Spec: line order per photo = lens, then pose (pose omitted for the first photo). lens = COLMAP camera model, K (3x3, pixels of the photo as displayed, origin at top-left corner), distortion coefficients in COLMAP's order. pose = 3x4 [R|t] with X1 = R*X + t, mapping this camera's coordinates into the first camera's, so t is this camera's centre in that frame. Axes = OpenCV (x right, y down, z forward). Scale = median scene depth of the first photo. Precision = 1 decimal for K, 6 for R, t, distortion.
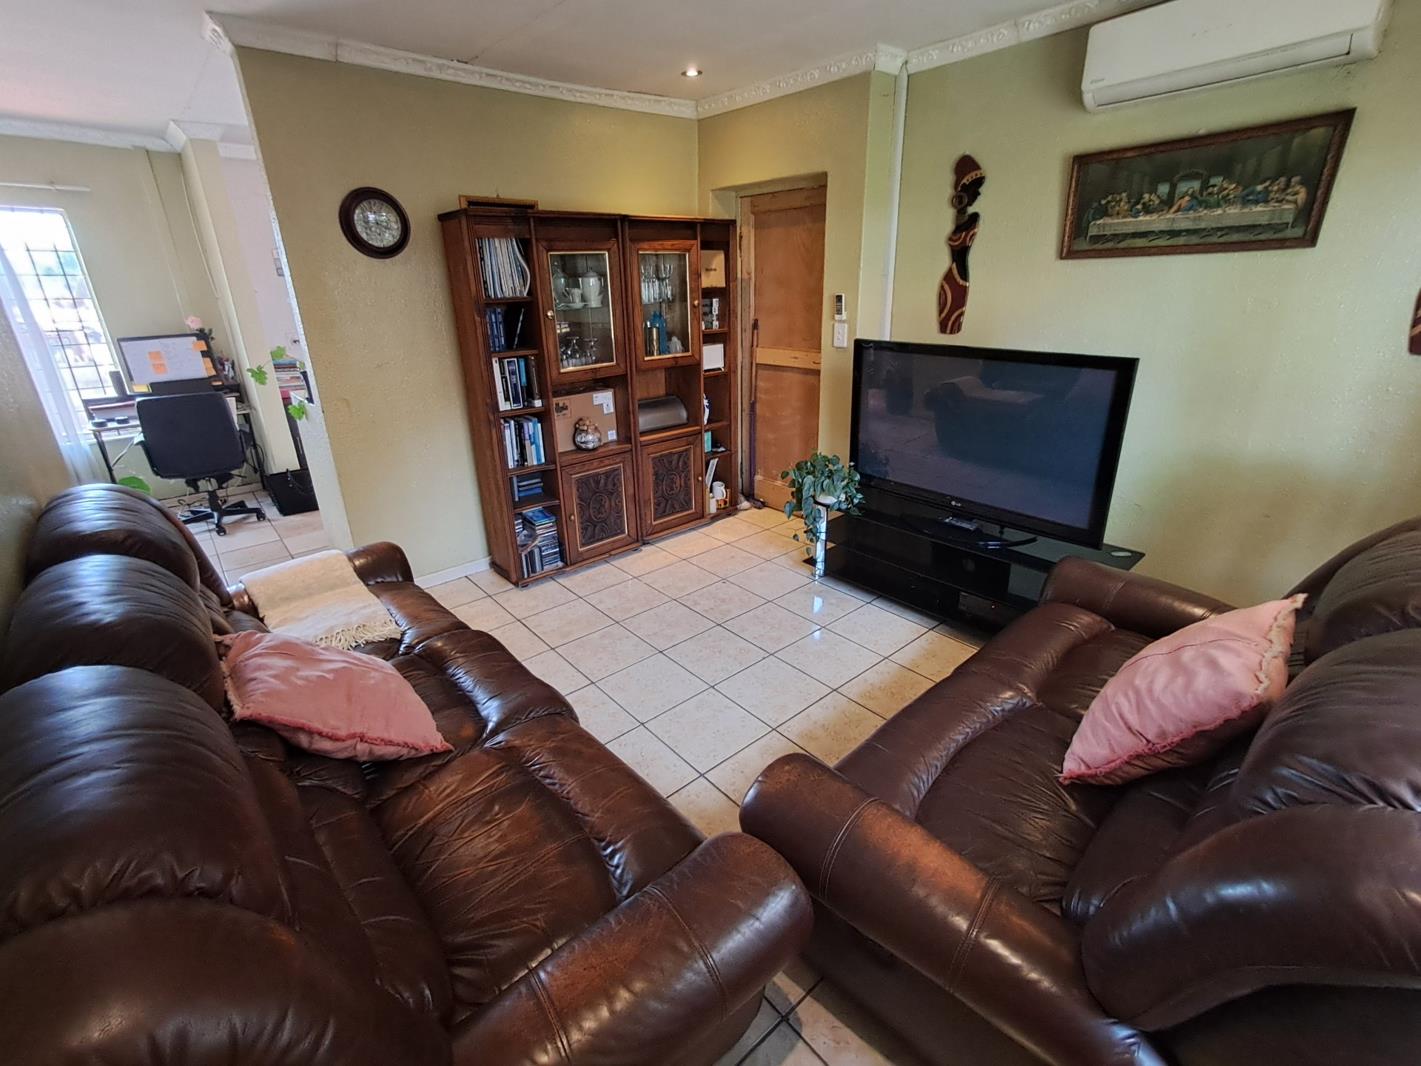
lens RADIAL K [[644.7, 0, 704.4], [0, 644.7, 517.5], [0, 0, 1]] dist [-0.001507, 0.000537]
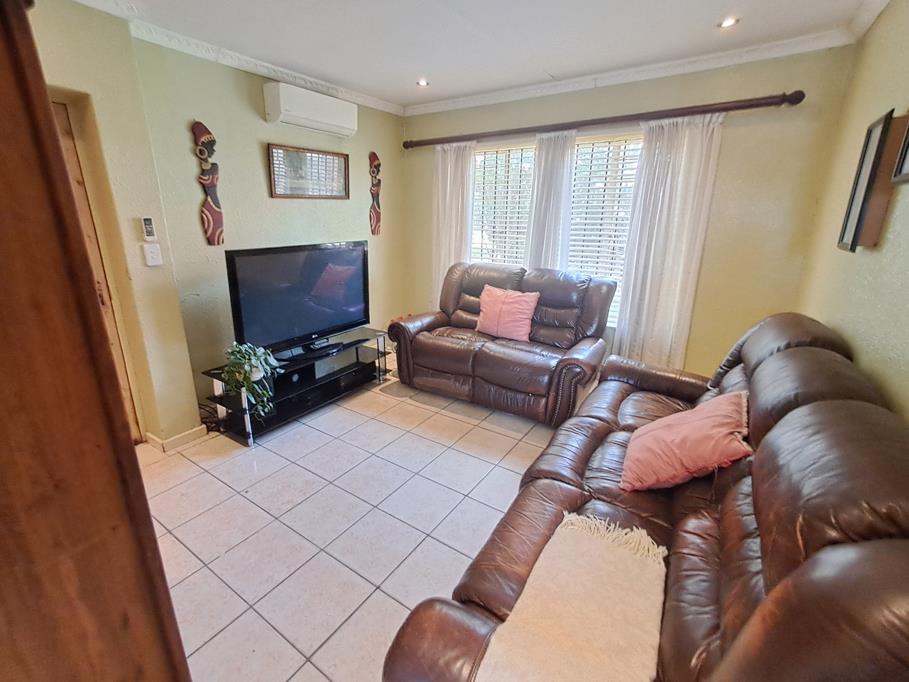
lens RADIAL K [[412.4, 0, 450.6], [0, 412.4, 331.1], [0, 0, 1]] dist [-0.001507, 0.000537]
pose [[-0.278639, -0.251872, 0.926780, -0.688901], [0.319058, 0.885913, 0.336691, -0.277047], [-0.905849, 0.389512, -0.166488, 0.812602]]
